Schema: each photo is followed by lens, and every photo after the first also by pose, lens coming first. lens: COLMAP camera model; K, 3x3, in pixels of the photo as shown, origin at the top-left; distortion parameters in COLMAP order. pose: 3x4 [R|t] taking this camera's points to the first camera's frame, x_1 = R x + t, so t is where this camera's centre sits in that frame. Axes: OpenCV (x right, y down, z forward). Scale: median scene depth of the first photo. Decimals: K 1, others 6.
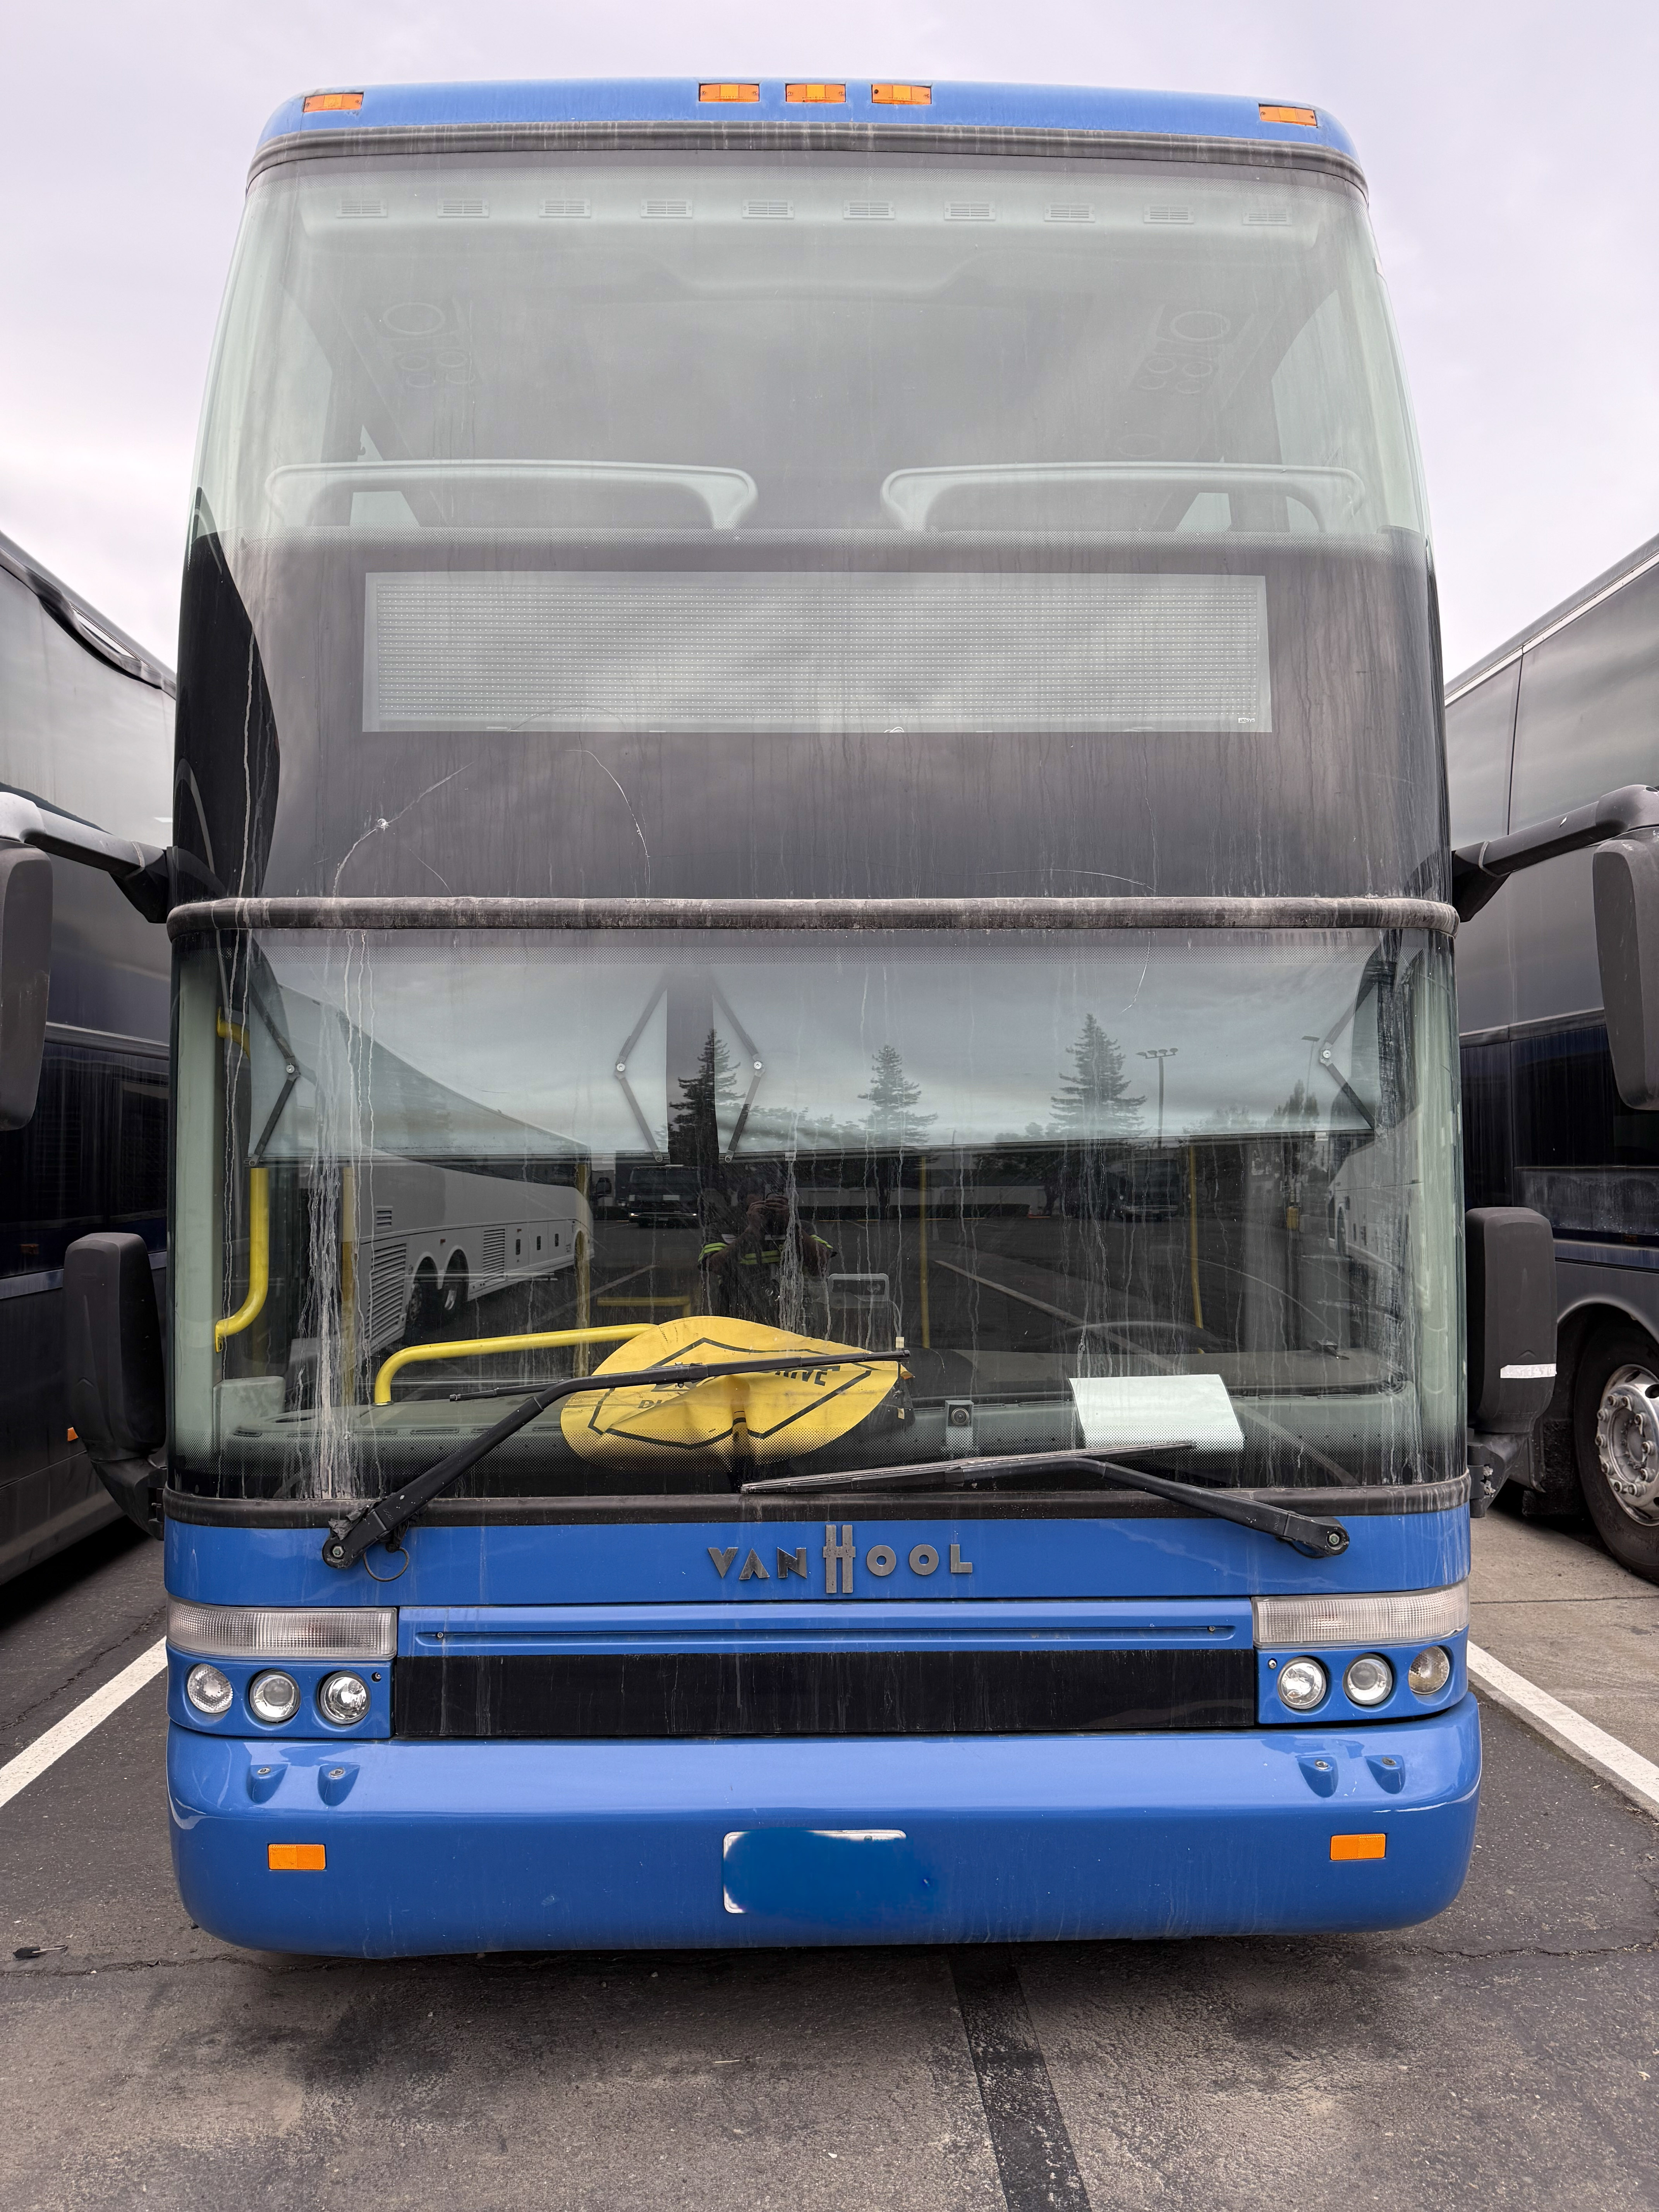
lens RADIAL K [[1532.8, 0, 824.7], [0, 1532.8, 1092.3], [0, 0, 1]] dist [0.000276, -0.001923]
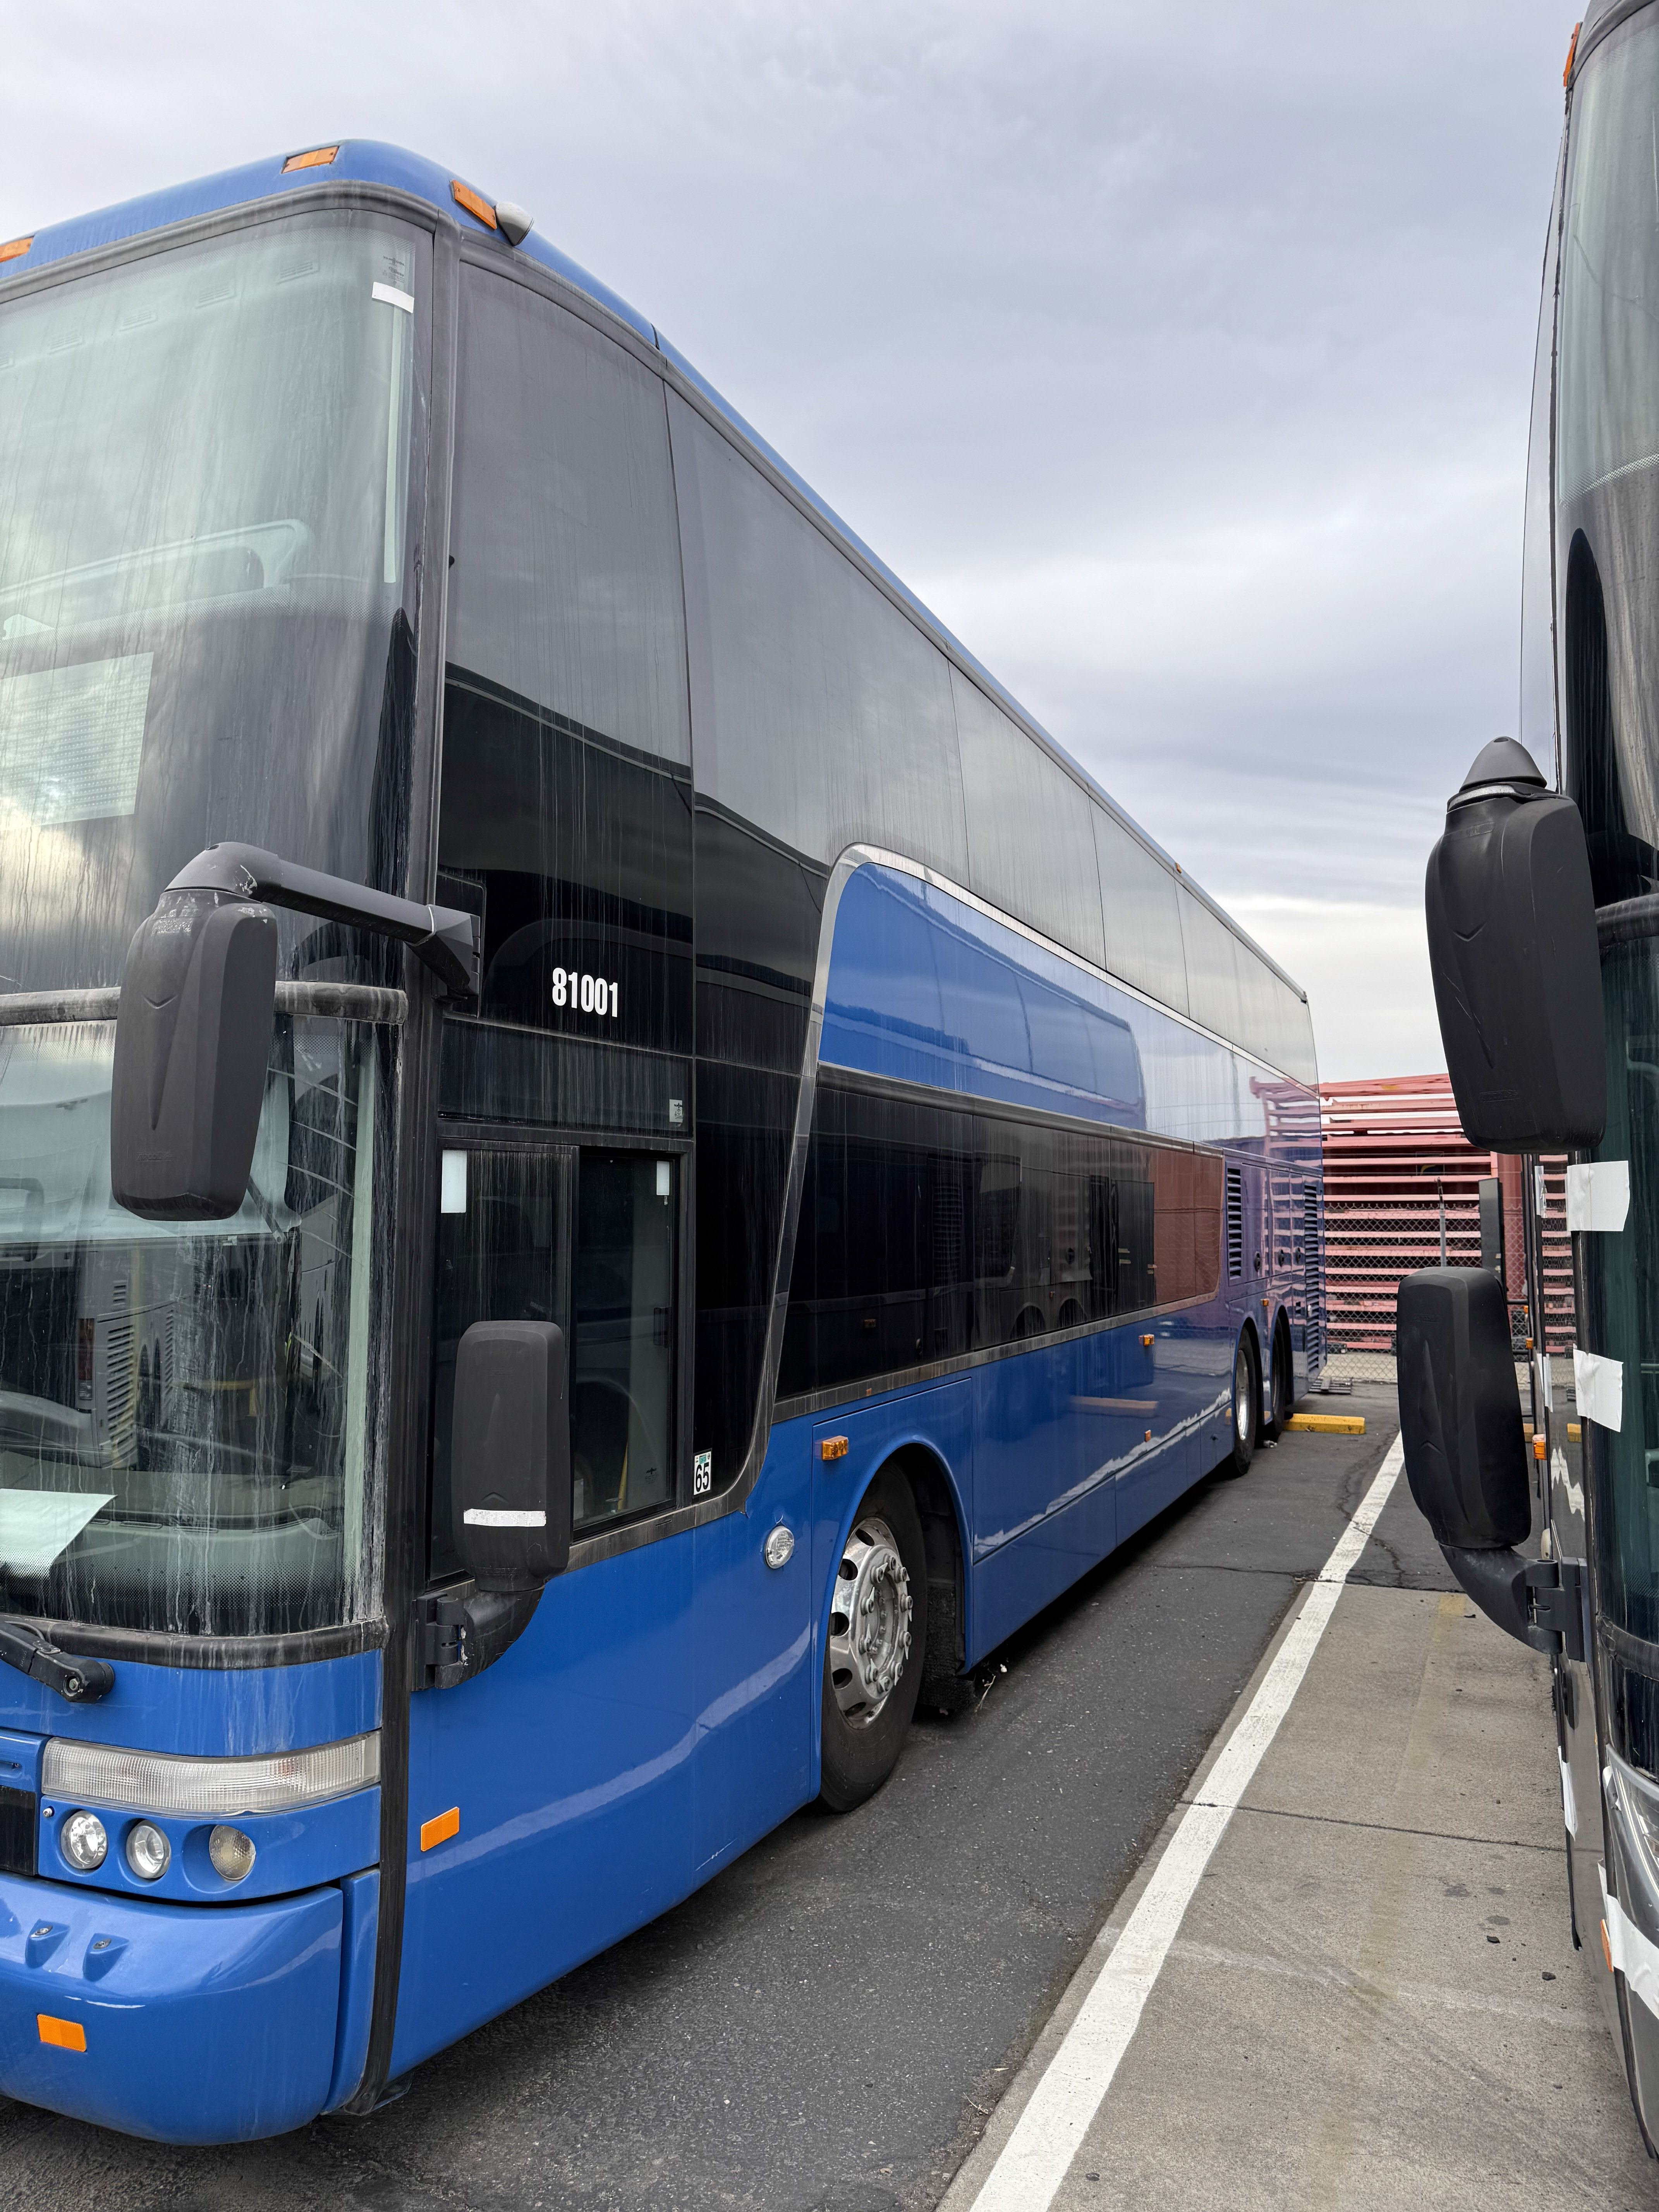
lens RADIAL K [[1532.8, 0, 824.9], [0, 1532.8, 1111.5], [0, 0, 1]] dist [0.000276, -0.001923]
pose [[0.890537, -0.042923, -0.452880, 1.119506], [0.028339, 0.998840, -0.038942, -0.001813], [0.454026, 0.021845, 0.890720, 0.368593]]
